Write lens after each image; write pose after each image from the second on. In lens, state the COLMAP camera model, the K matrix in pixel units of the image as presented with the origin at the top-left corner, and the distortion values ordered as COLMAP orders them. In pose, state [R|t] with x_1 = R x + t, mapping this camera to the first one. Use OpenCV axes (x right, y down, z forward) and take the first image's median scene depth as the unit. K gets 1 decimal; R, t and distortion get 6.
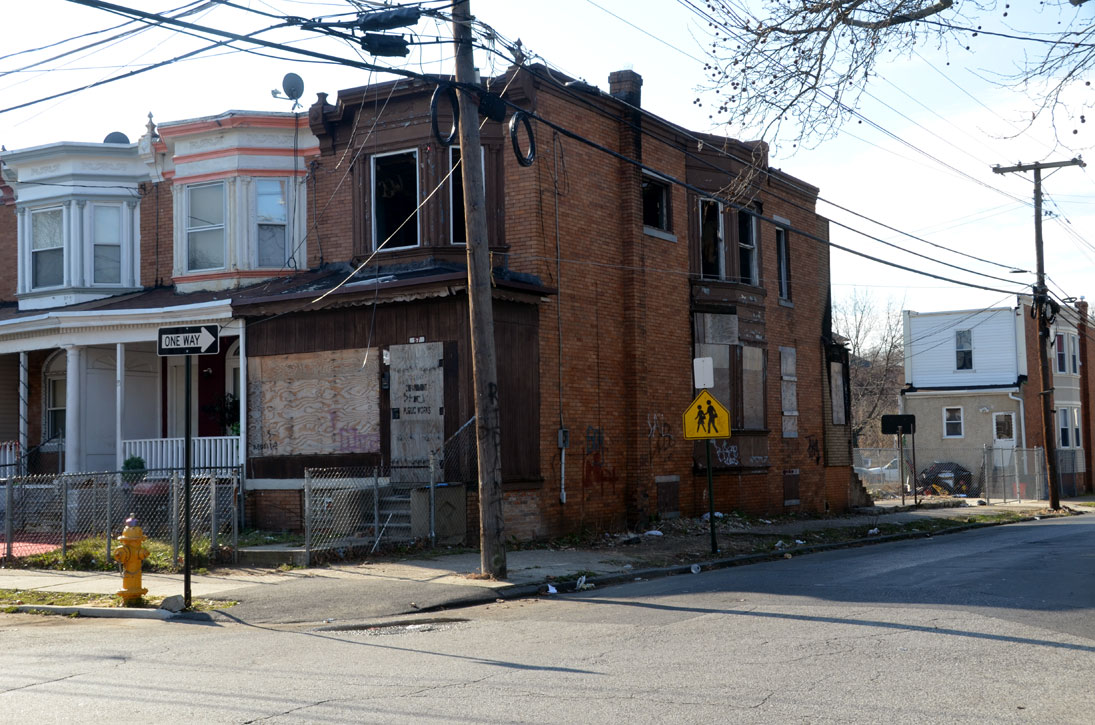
lens RADIAL K [[1395.7, 0, 546.9], [0, 1395.7, 365.6], [0, 0, 1]] dist [0.108475, 0.000000]
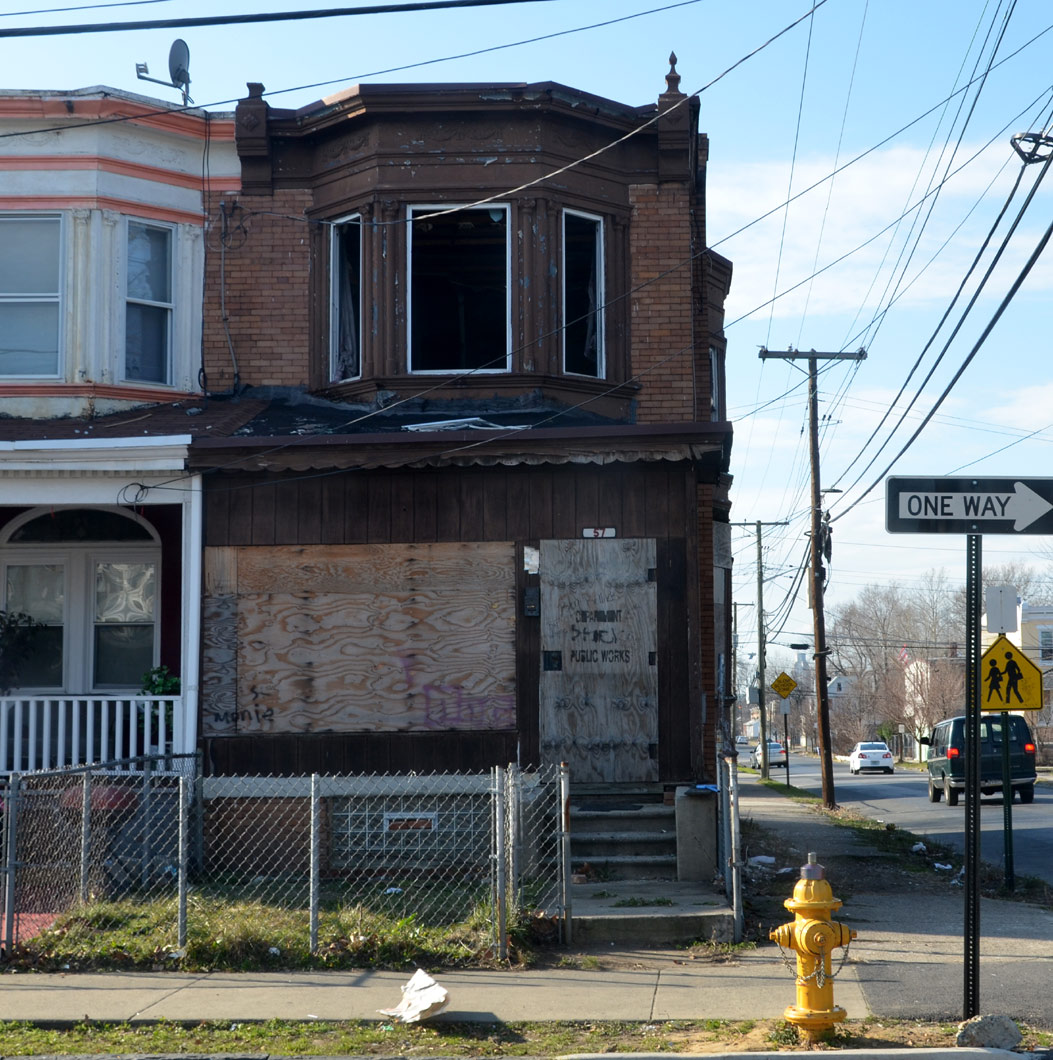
lens RADIAL K [[1897.7, 0, 526.6], [0, 1897.7, 528.2], [0, 0, 1]] dist [0.012874, 0.000000]
pose [[0.858249, 0.060265, 0.509682, -0.486340], [-0.038015, 0.997819, -0.053969, 0.021573], [-0.511823, 0.026944, 0.858668, 0.327964]]
